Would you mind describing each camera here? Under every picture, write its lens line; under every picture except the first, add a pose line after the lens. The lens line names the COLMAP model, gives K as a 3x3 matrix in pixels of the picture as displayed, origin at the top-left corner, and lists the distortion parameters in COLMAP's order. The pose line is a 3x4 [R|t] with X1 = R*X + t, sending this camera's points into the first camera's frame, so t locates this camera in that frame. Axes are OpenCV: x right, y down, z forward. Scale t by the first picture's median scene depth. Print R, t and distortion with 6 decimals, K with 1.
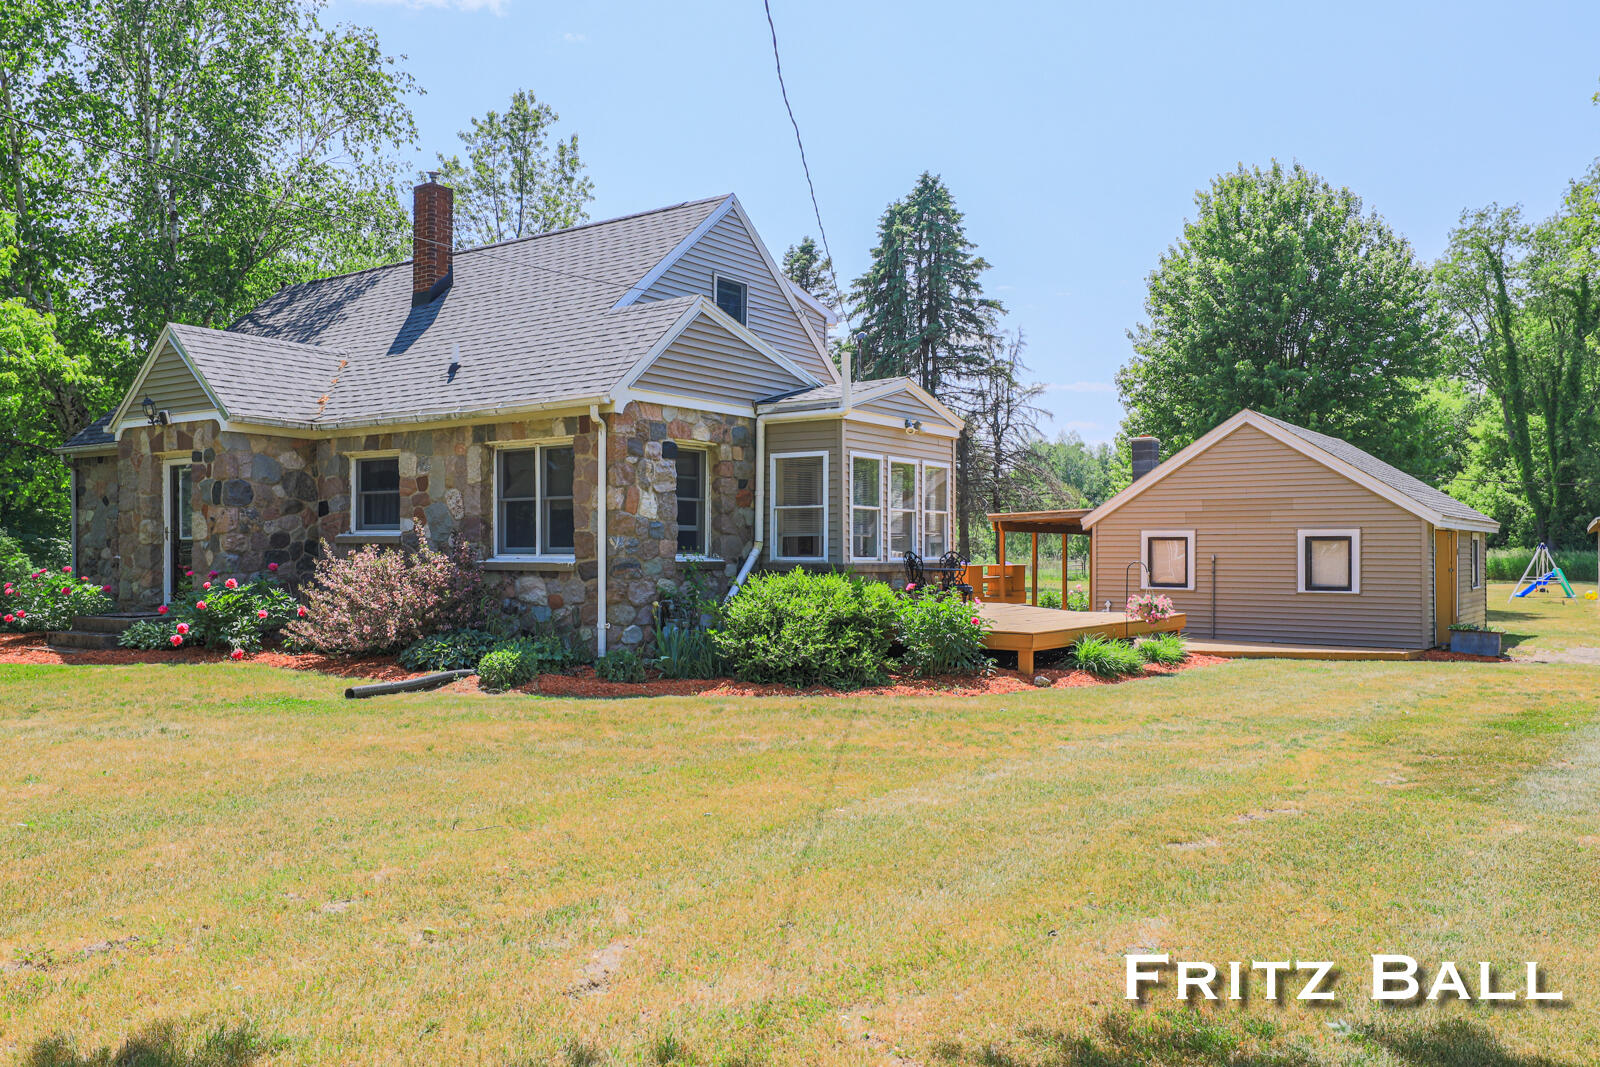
lens RADIAL K [[1221.5, 0, 800.0], [0, 1221.5, 533.5], [0, 0, 1]] dist [0.003329, 0.001634]
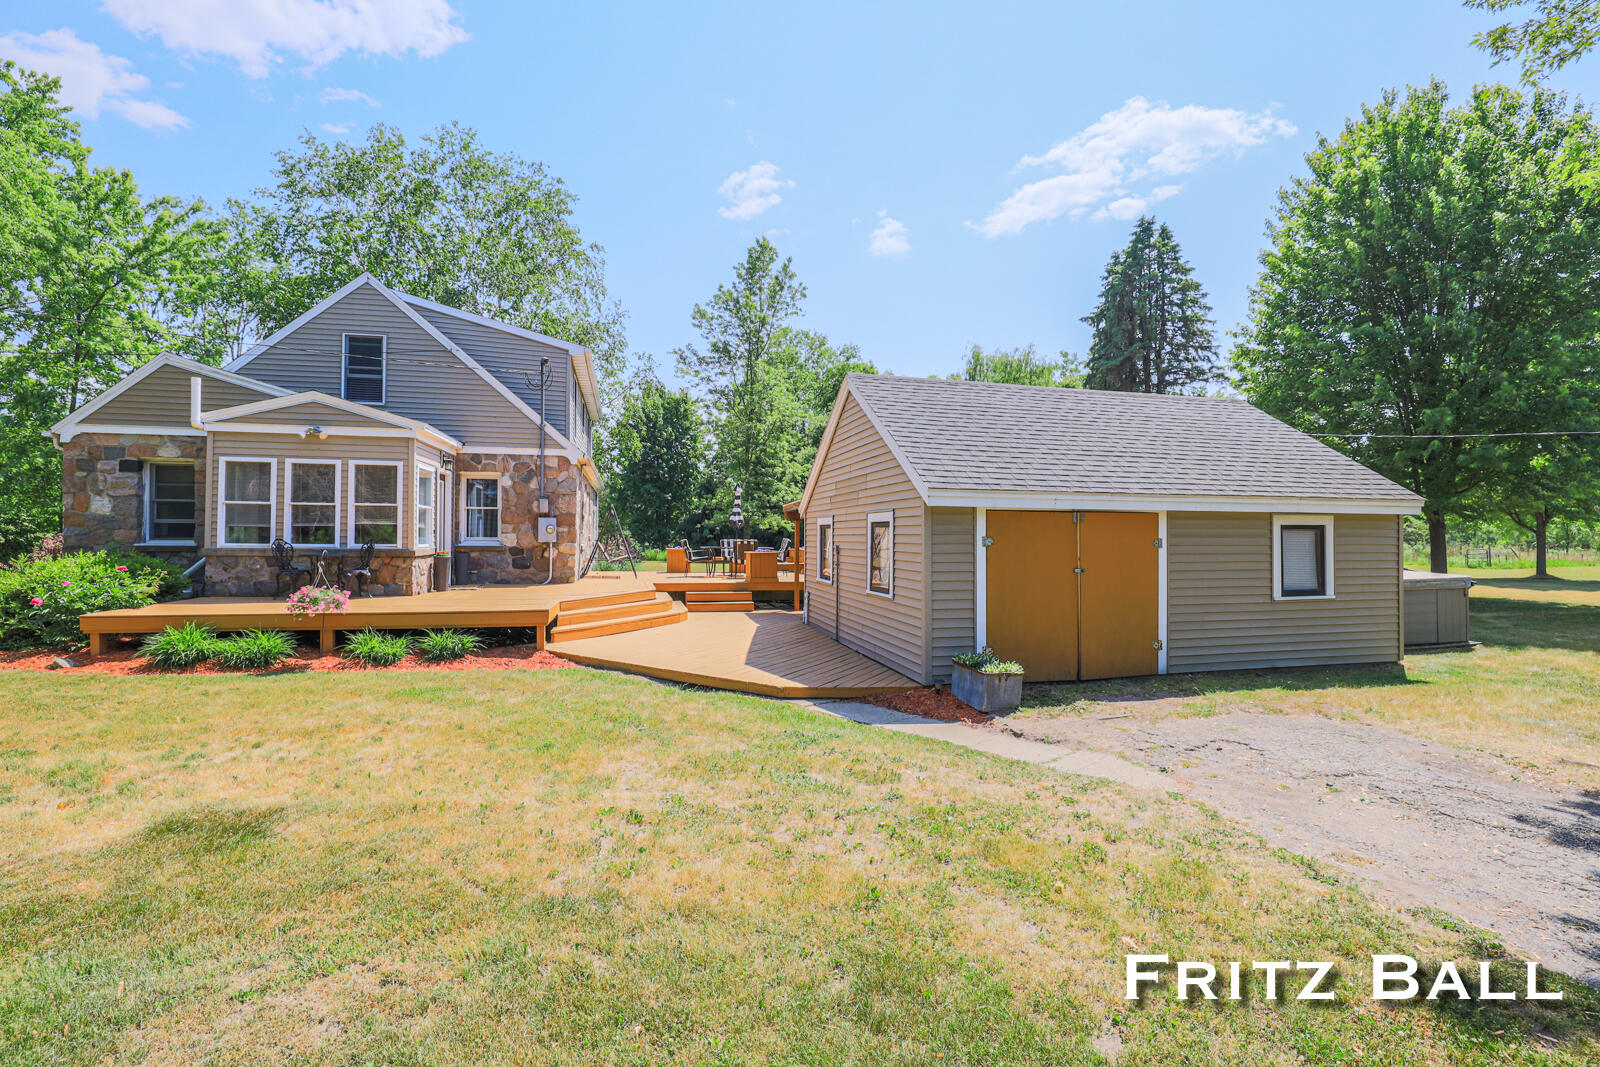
lens RADIAL K [[734.7, 0, 800.0], [0, 734.7, 533.5], [0, 0, 1]] dist [-0.017903, 0.000139]
pose [[0.762725, -0.008591, -0.646666, 2.382106], [0.004957, 0.999960, -0.007437, 0.045693], [0.646704, 0.002467, 0.762737, 2.023579]]
